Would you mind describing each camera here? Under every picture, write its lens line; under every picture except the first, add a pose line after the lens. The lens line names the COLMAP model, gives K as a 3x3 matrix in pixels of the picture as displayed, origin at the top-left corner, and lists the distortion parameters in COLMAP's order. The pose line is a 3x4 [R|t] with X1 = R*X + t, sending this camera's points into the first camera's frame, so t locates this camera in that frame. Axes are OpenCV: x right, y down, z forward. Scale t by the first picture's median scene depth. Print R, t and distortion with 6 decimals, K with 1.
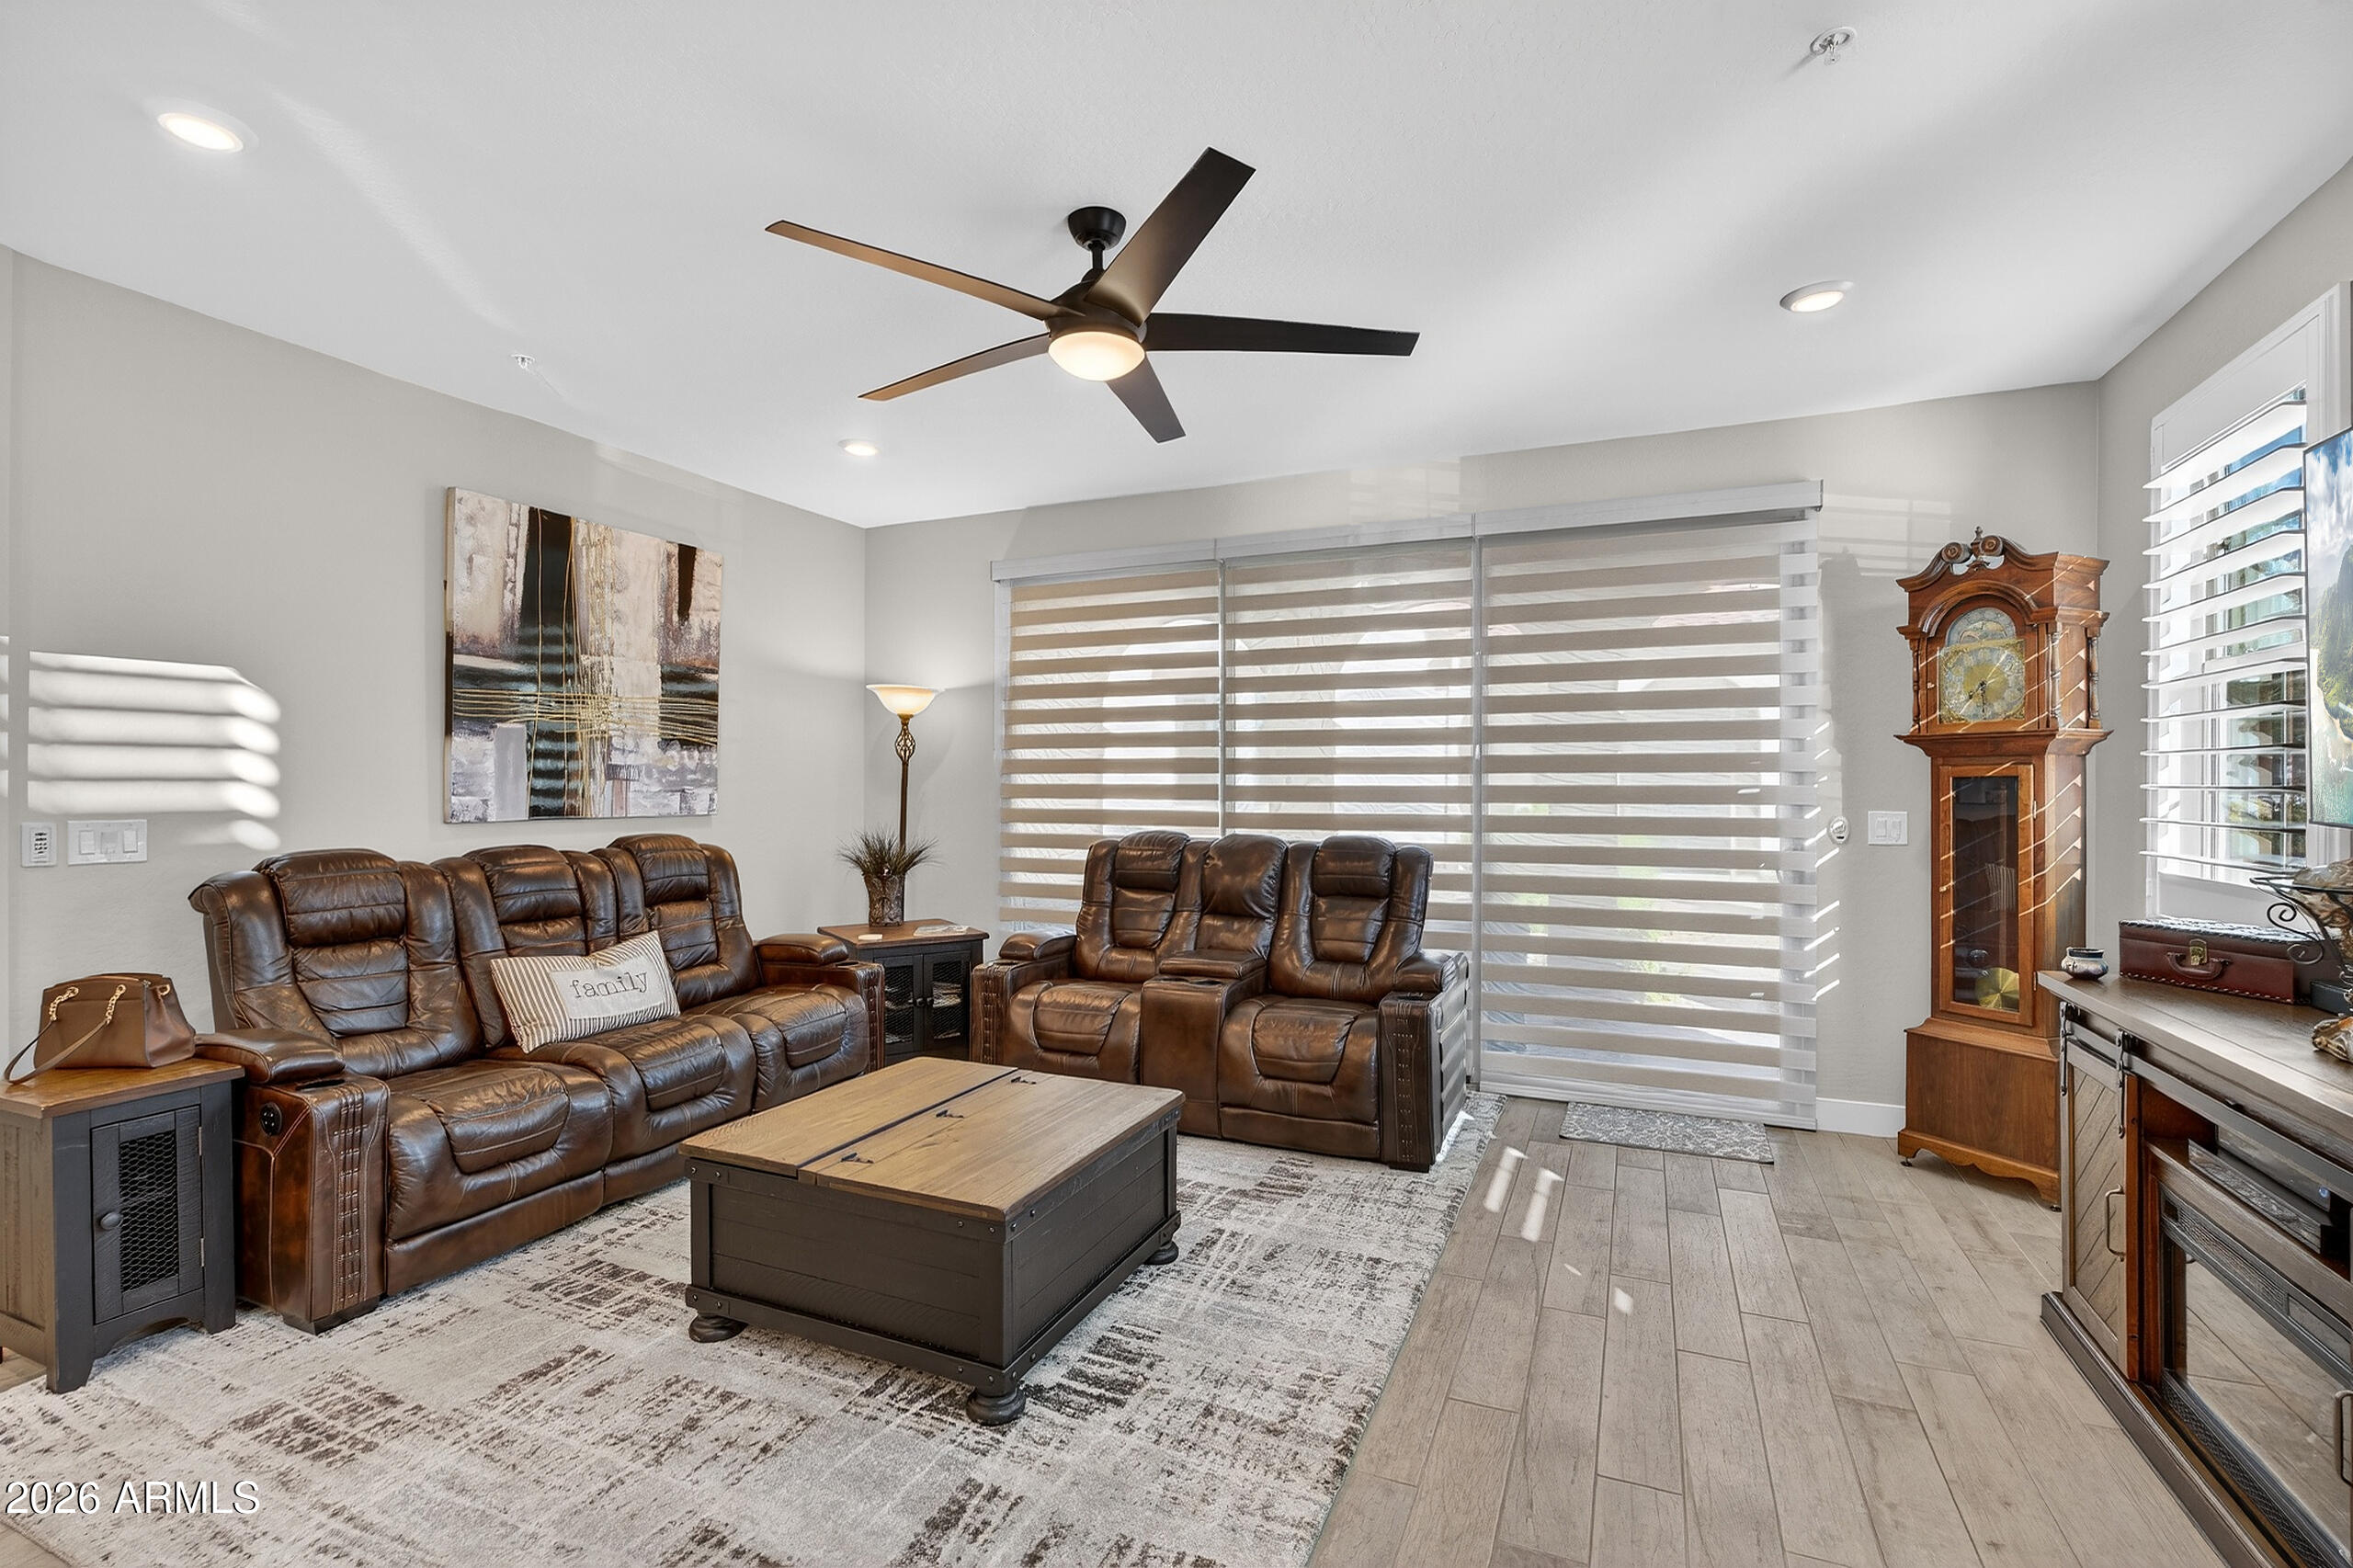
lens RADIAL K [[1058.5, 0, 1184.0], [0, 1058.5, 779.0], [0, 0, 1]] dist [-0.018804, 0.011118]
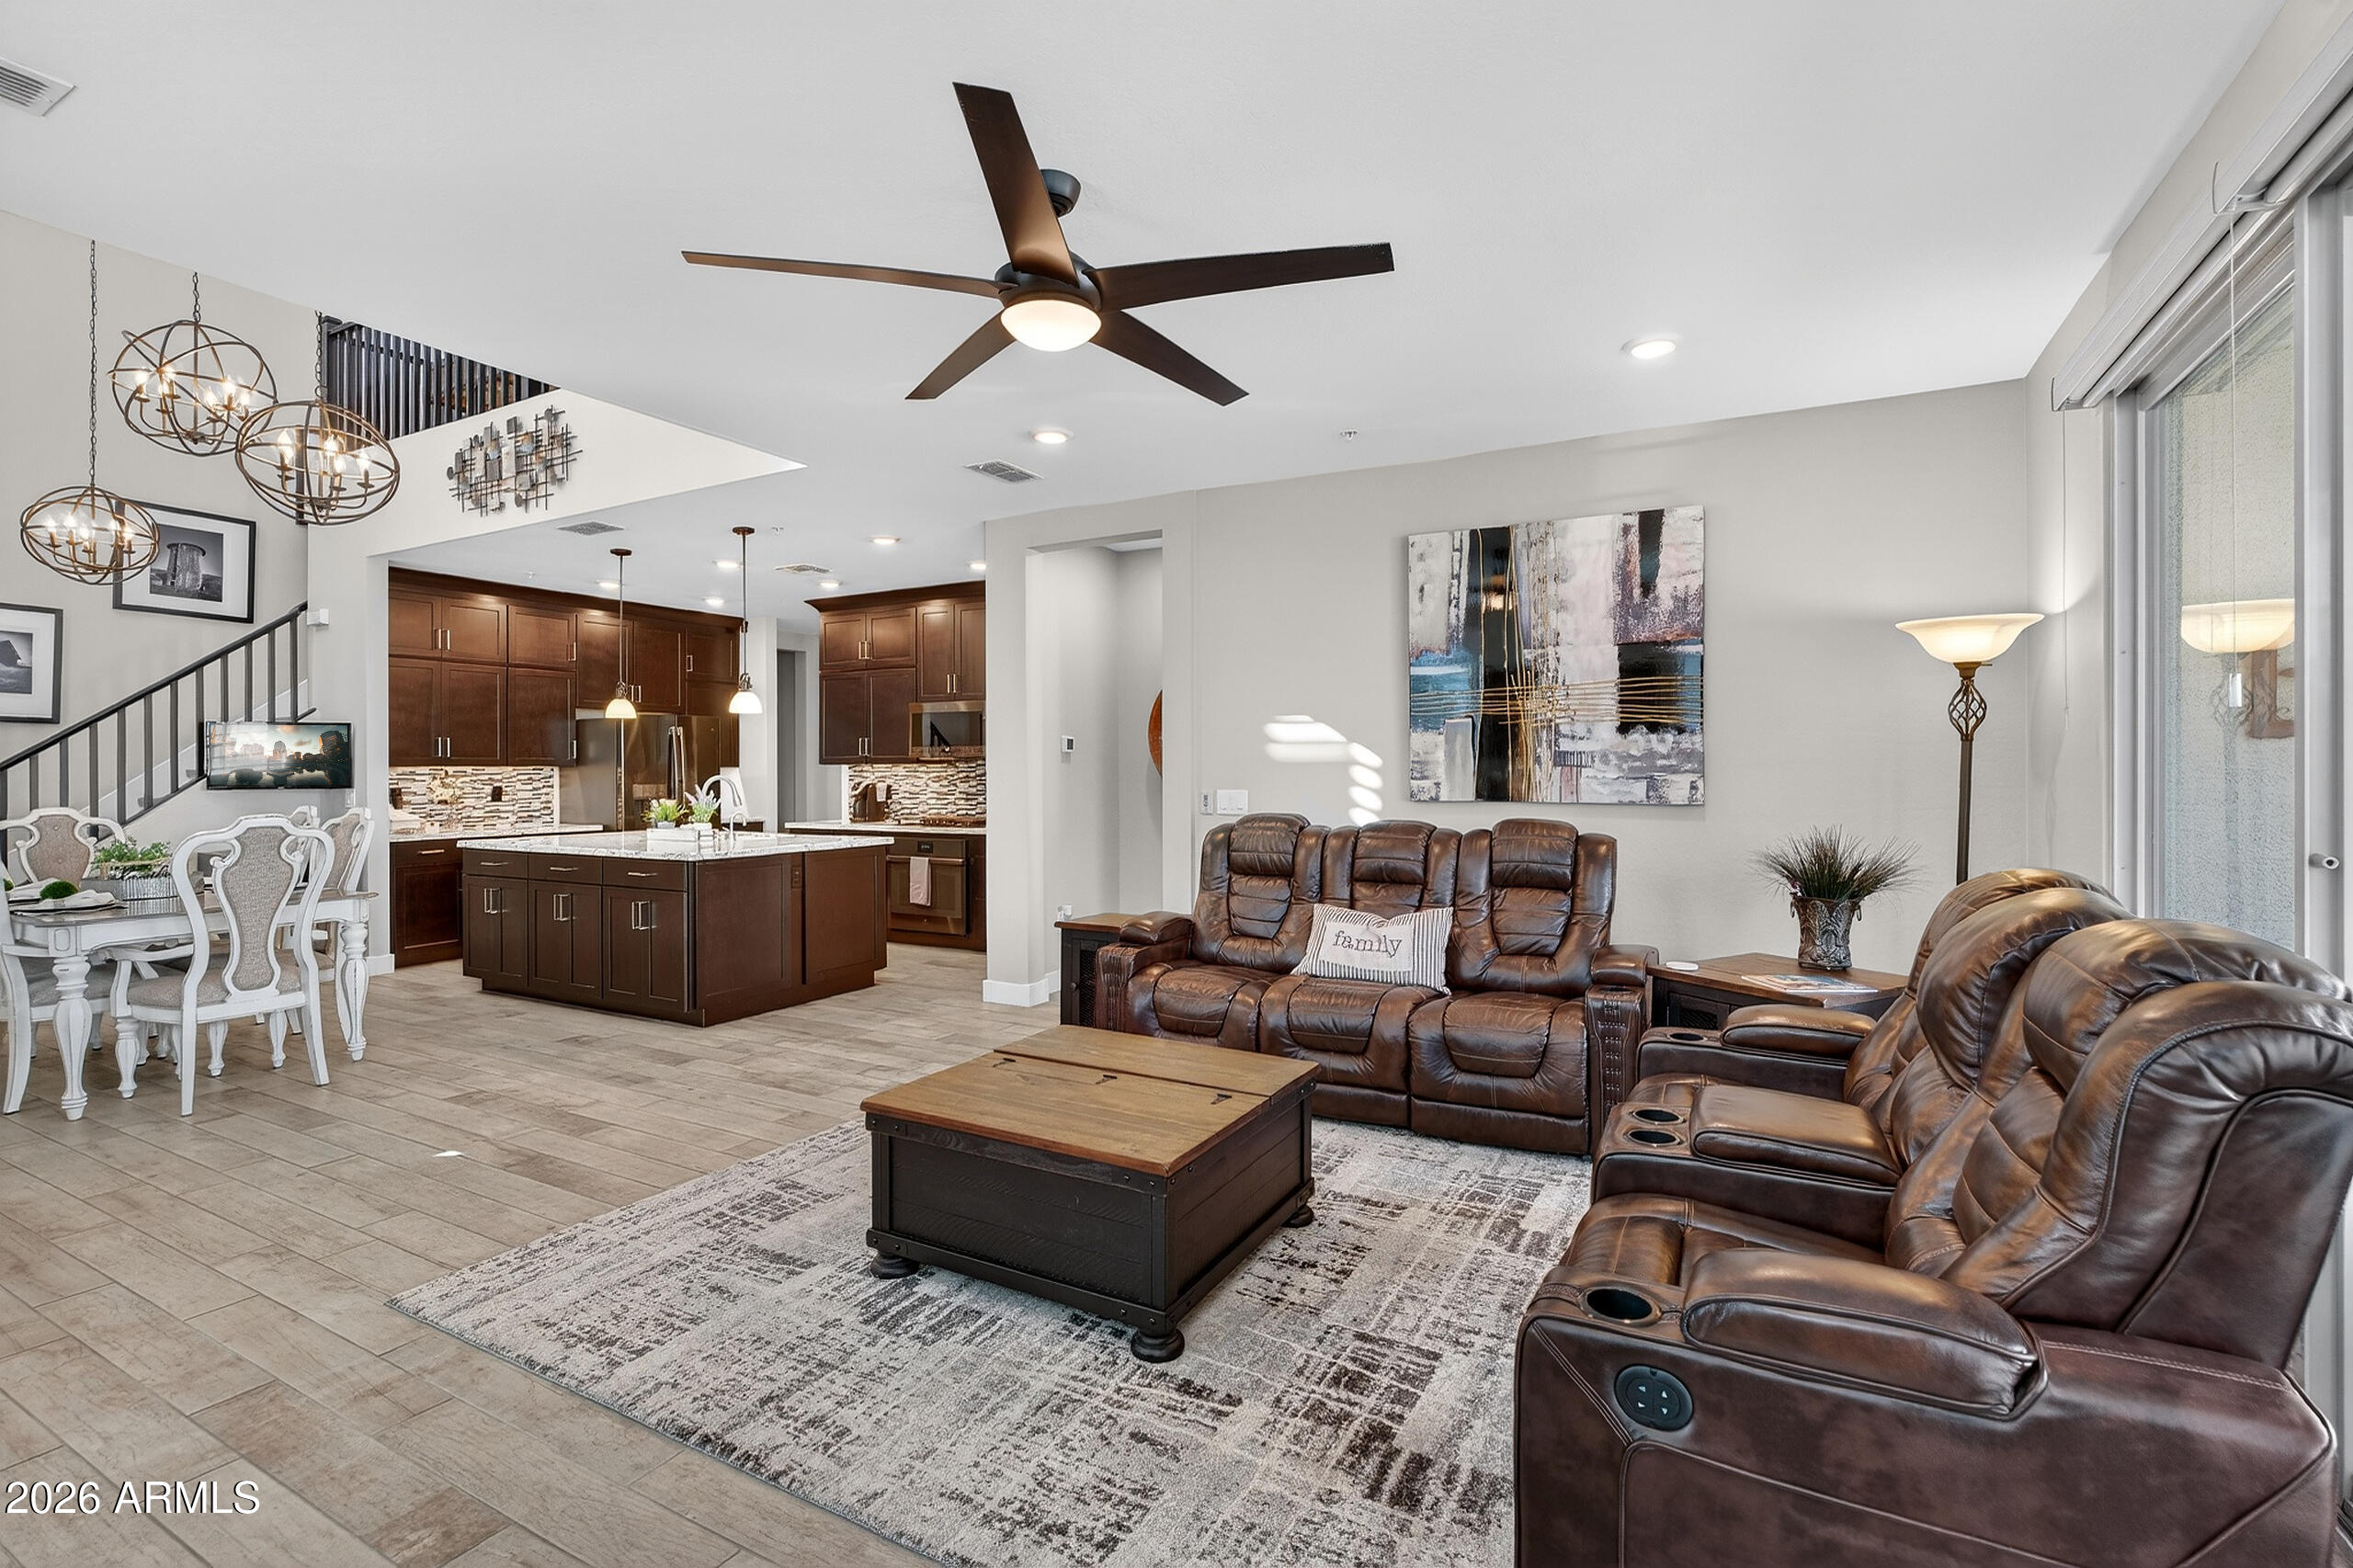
lens RADIAL K [[1058.5, 0, 1184.0], [0, 1058.5, 779.0], [0, 0, 1]] dist [-0.018804, 0.011118]
pose [[-0.085078, 0.009845, -0.996326, 0.568447], [0.005073, 0.999943, 0.009448, 0.001863], [0.996361, -0.004250, -0.085123, 0.793907]]
